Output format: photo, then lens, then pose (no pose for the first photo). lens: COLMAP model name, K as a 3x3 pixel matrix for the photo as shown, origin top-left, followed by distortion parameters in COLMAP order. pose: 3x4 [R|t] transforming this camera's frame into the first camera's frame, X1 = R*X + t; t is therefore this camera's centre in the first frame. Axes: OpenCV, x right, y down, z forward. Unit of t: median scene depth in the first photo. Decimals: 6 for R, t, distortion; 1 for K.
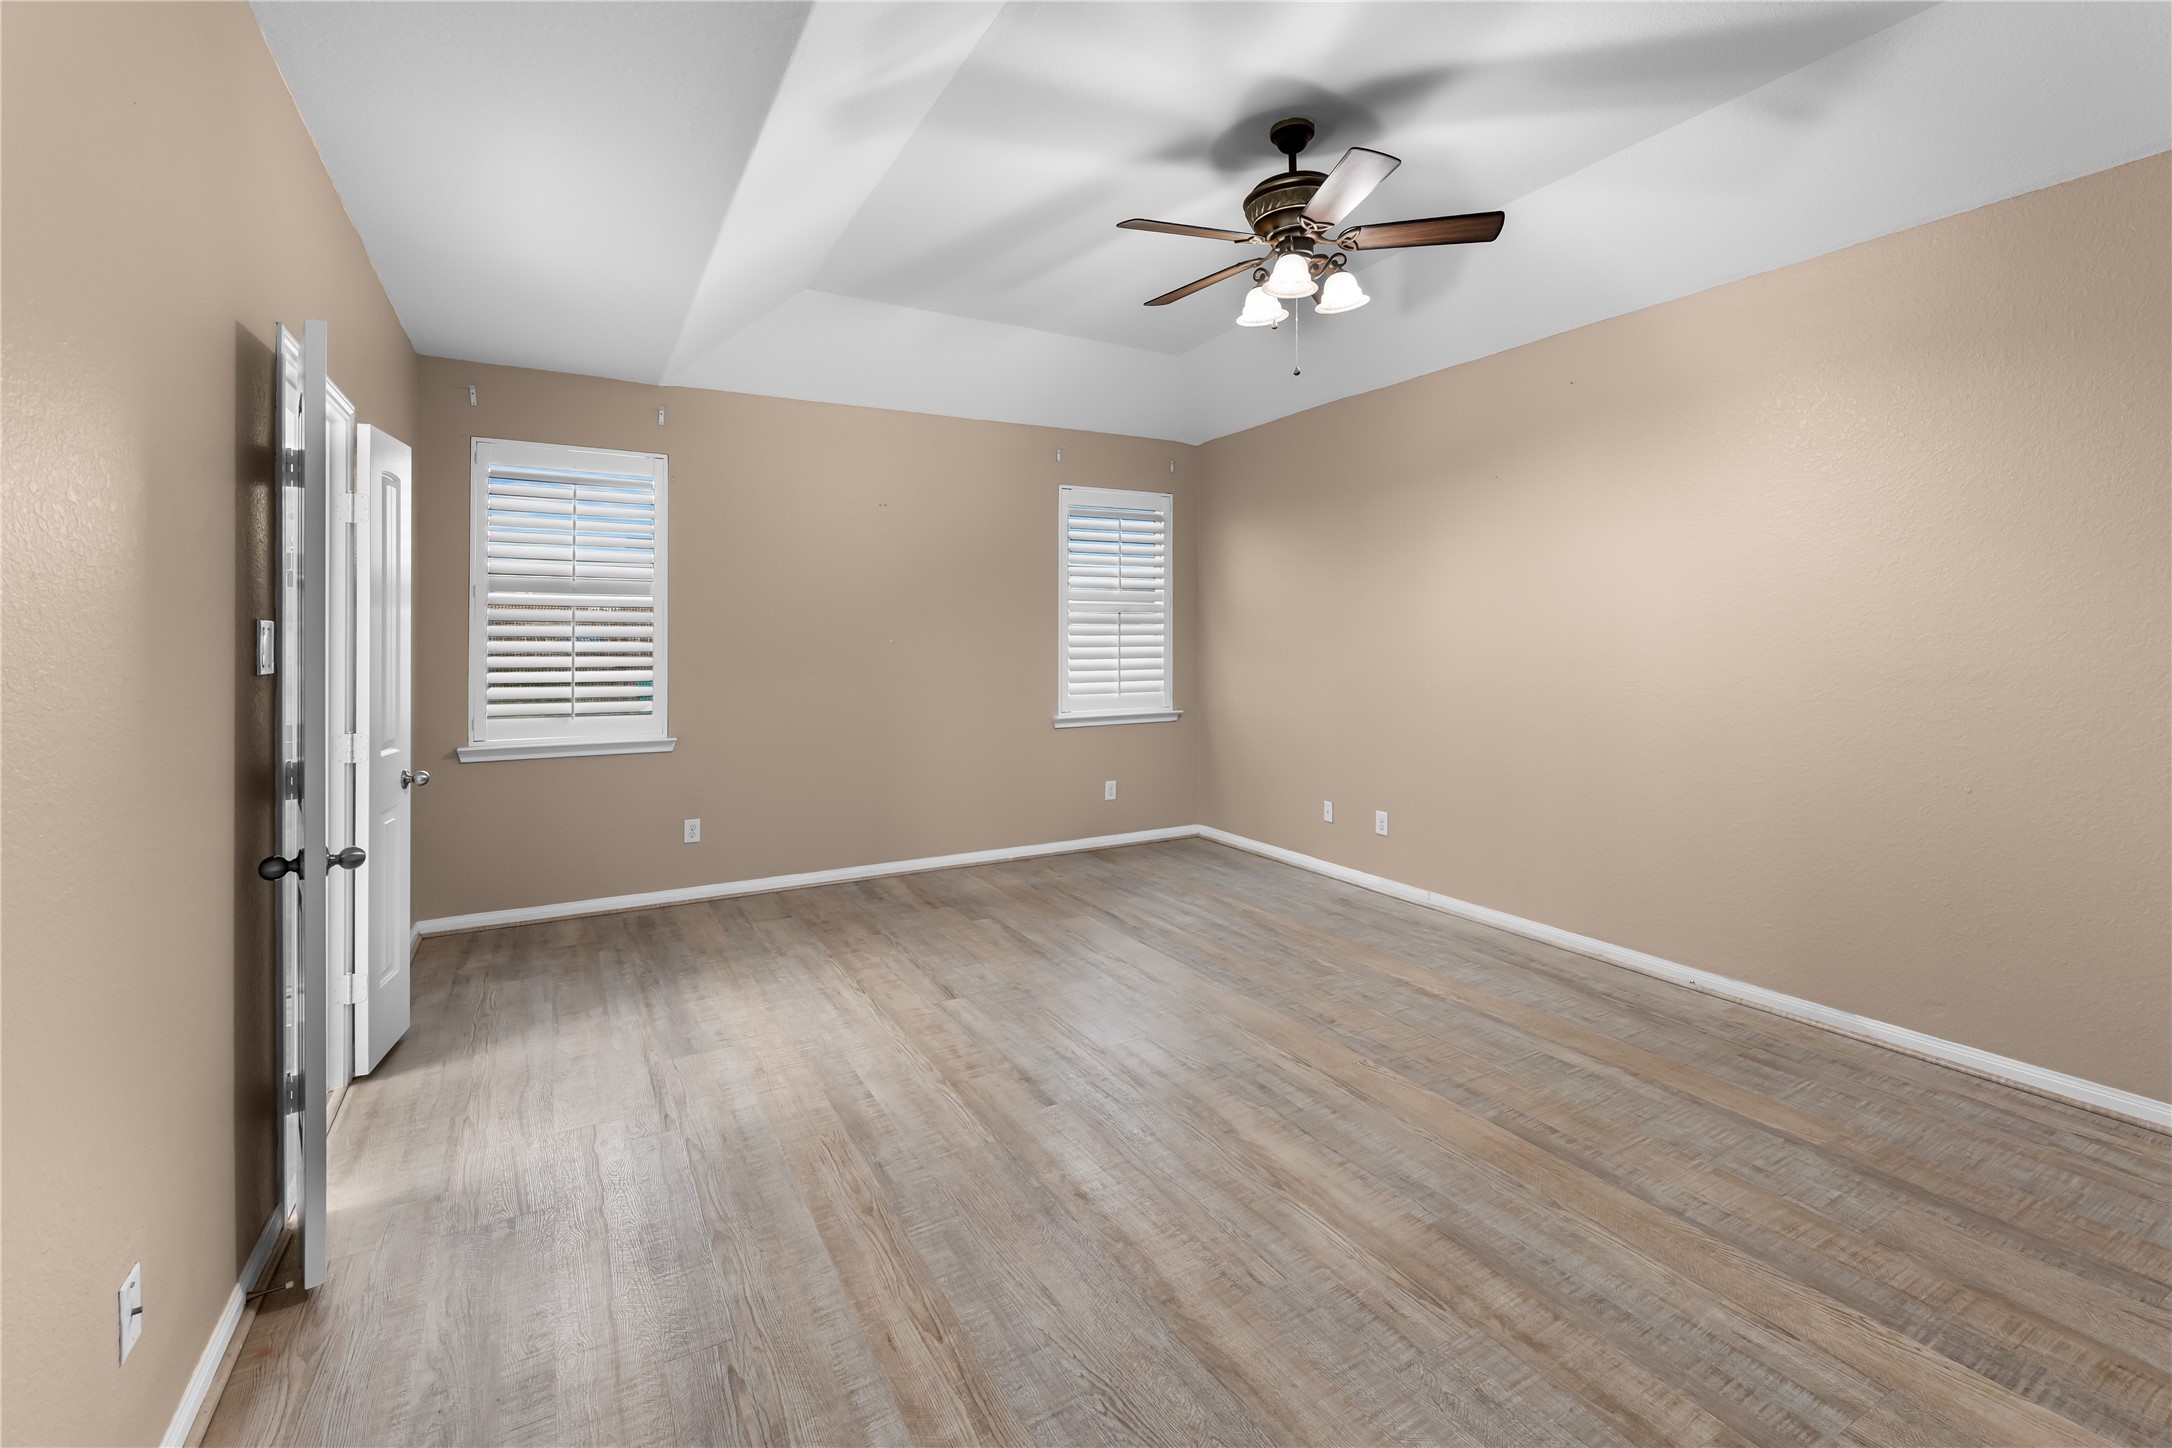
lens RADIAL K [[935.3, 0, 1125.5], [0, 935.3, 625.9], [0, 0, 1]] dist [-0.000650, 0.001711]
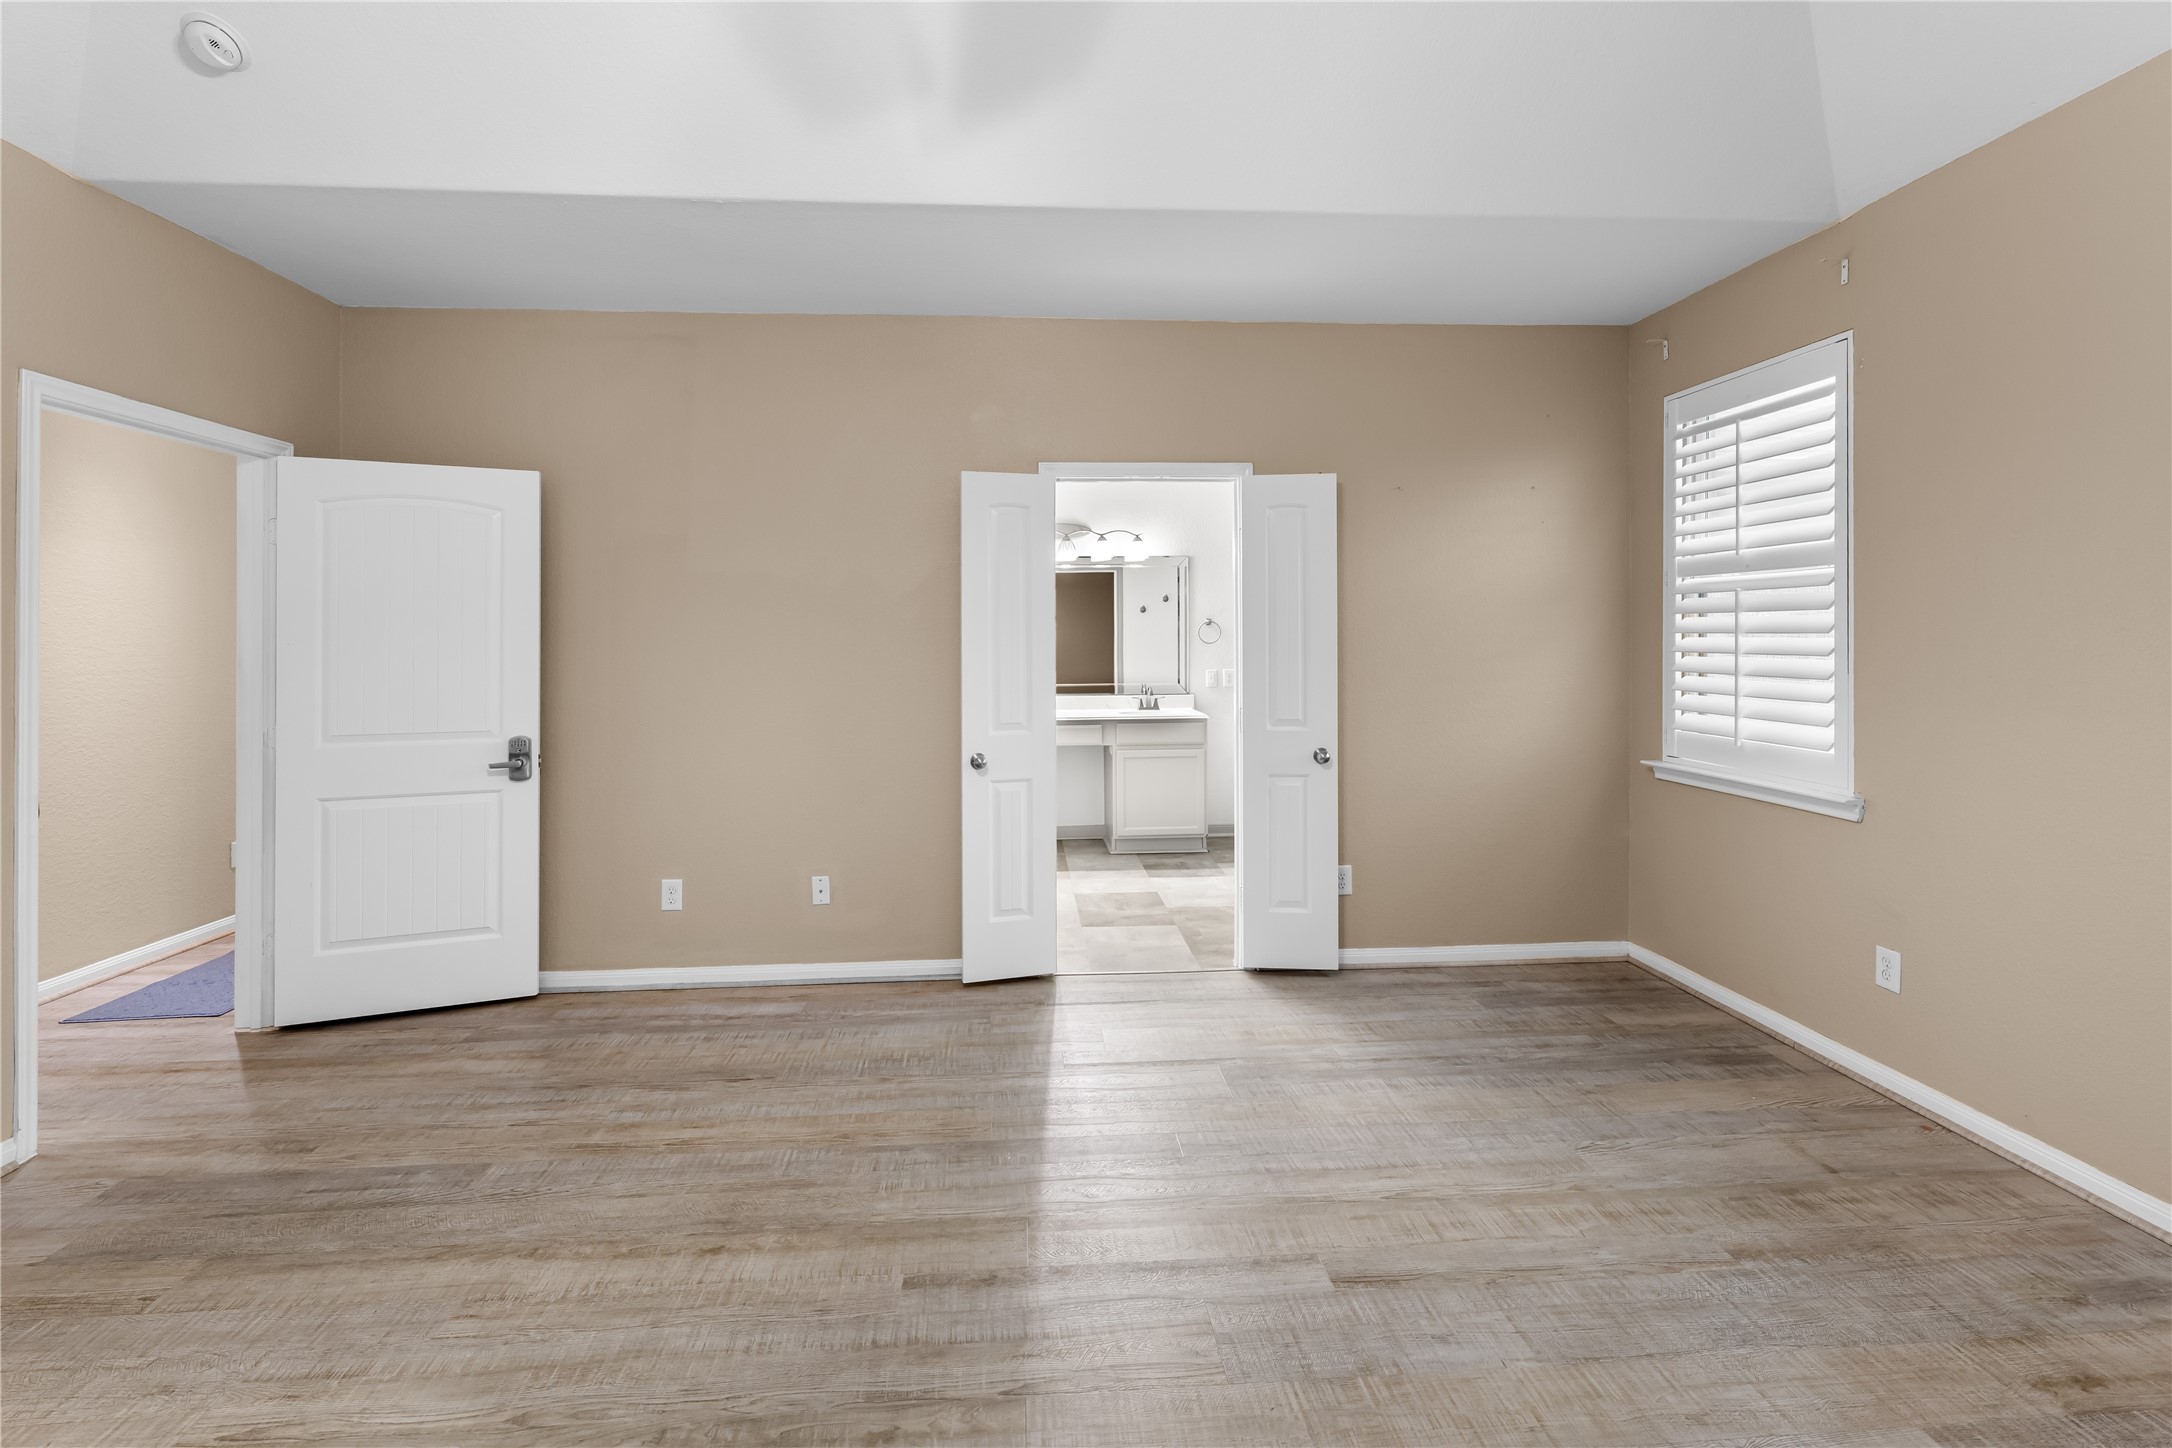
lens RADIAL K [[935.3, 0, 1067.1], [0, 935.3, 660.2], [0, 0, 1]] dist [-0.000650, 0.001711]
pose [[-0.468235, 0.026847, -0.883196, 0.490001], [0.024557, 0.999548, 0.017365, 0.010052], [0.883262, -0.013558, -0.468683, 1.438576]]
